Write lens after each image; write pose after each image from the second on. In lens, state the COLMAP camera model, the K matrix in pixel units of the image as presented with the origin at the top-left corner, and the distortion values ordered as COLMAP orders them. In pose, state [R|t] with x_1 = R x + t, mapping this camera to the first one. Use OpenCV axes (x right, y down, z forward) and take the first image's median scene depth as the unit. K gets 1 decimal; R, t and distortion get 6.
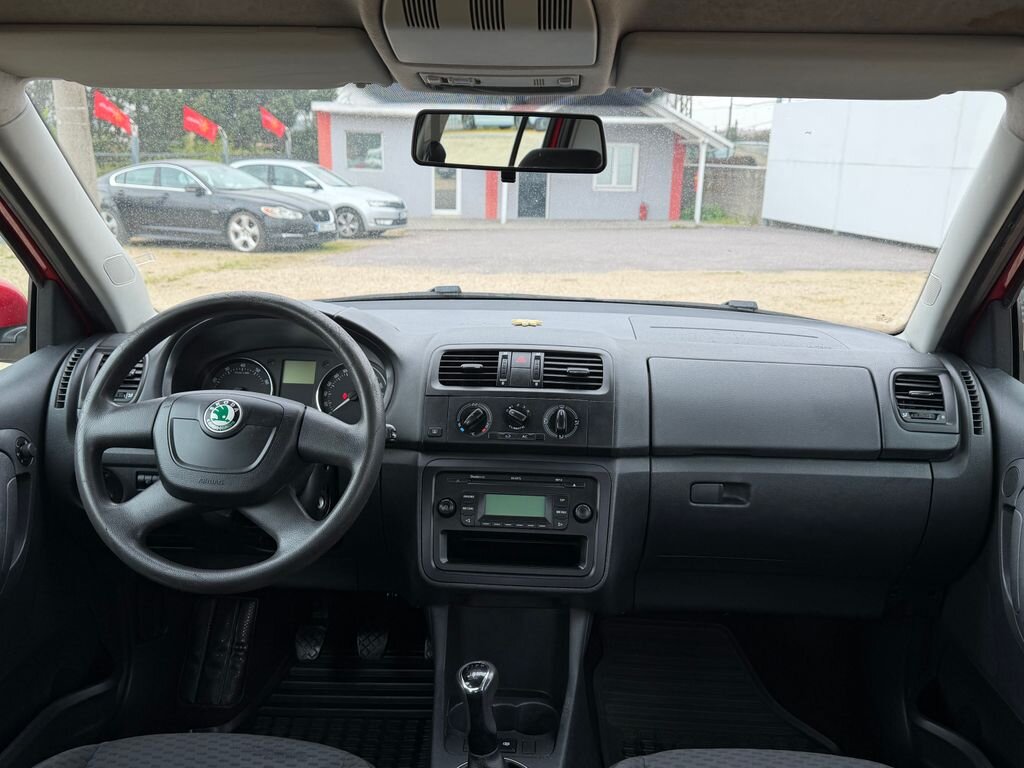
lens RADIAL K [[872.0, 0, 516.2], [0, 872.0, 376.7], [0, 0, 1]] dist [0.059268, -0.078000]
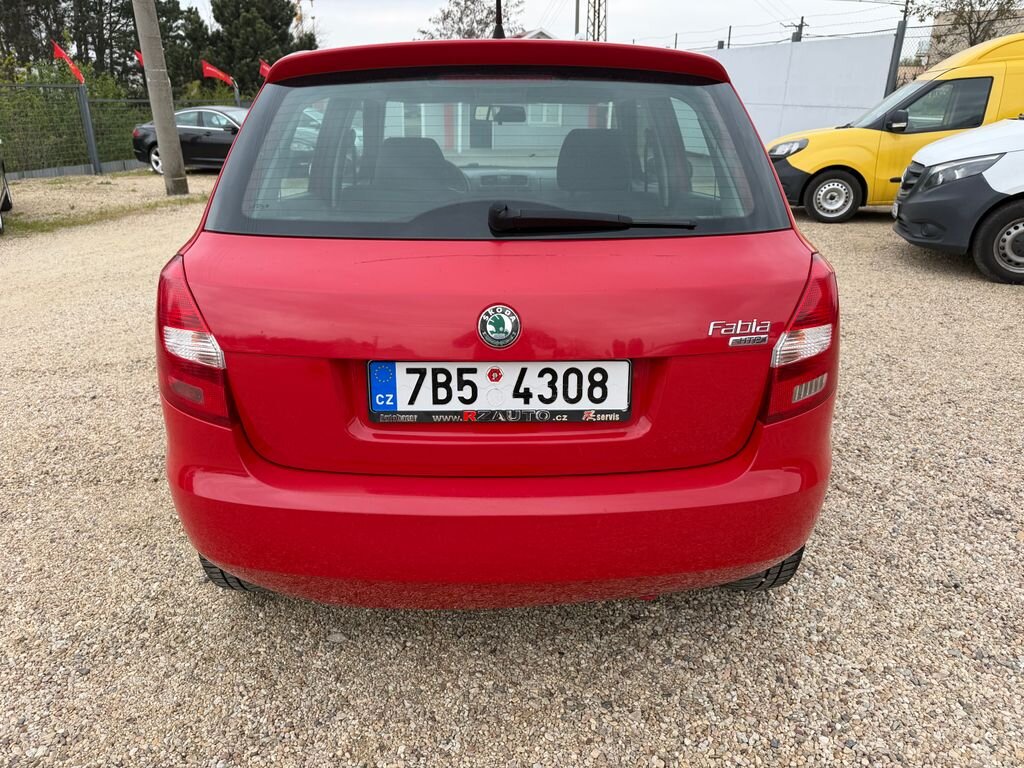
lens RADIAL K [[728.5, 0, 514.1], [0, 728.5, 382.0], [0, 0, 1]] dist [0.045632, -0.047743]
pose [[0.997668, -0.036227, 0.057850, -0.153286], [0.028621, 0.991453, 0.127289, 0.420315], [-0.061967, -0.125336, 0.990177, -2.008436]]
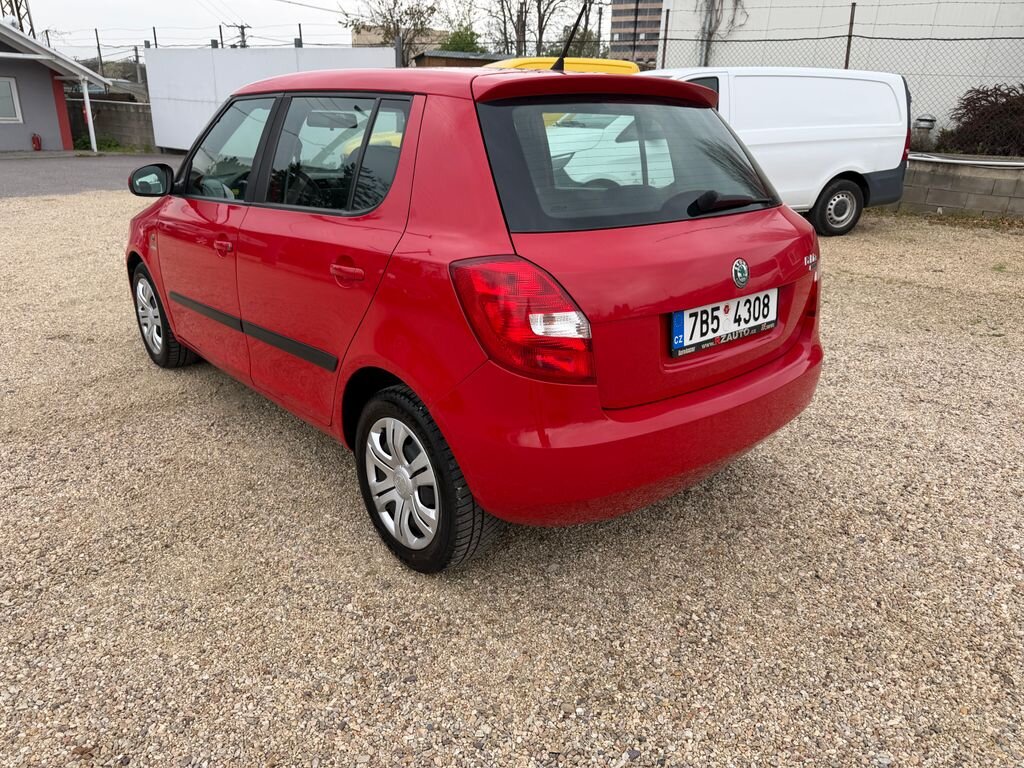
lens RADIAL K [[728.5, 0, 523.3], [0, 728.5, 384.3], [0, 0, 1]] dist [0.045632, -0.047743]
pose [[0.718808, -0.241212, 0.652021, -1.602028], [0.150762, 0.969644, 0.192511, 0.326493], [-0.678664, -0.040078, 0.733354, -1.794134]]
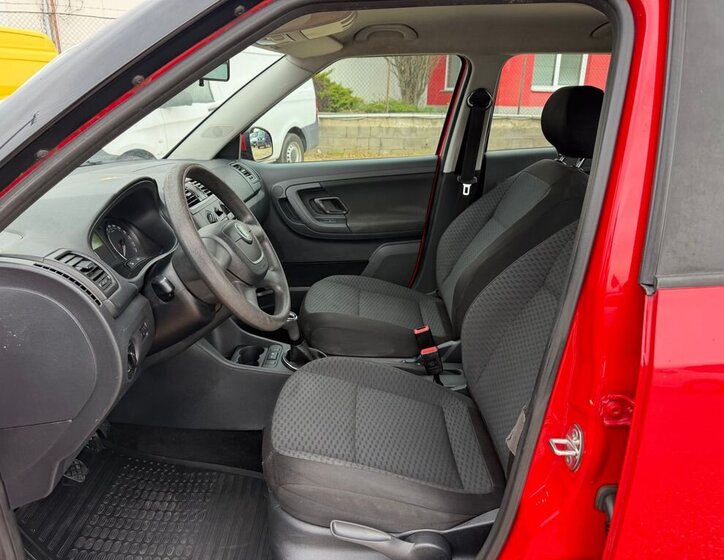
lens RADIAL K [[541.6, 0, 376.4], [0, 541.6, 288.4], [0, 0, 1]] dist [0.028071, -0.005718]
pose [[-0.065867, -0.349314, 0.934688, -1.155396], [0.228071, 0.906655, 0.354910, -0.143133], [-0.971414, 0.236552, 0.019950, 0.637649]]
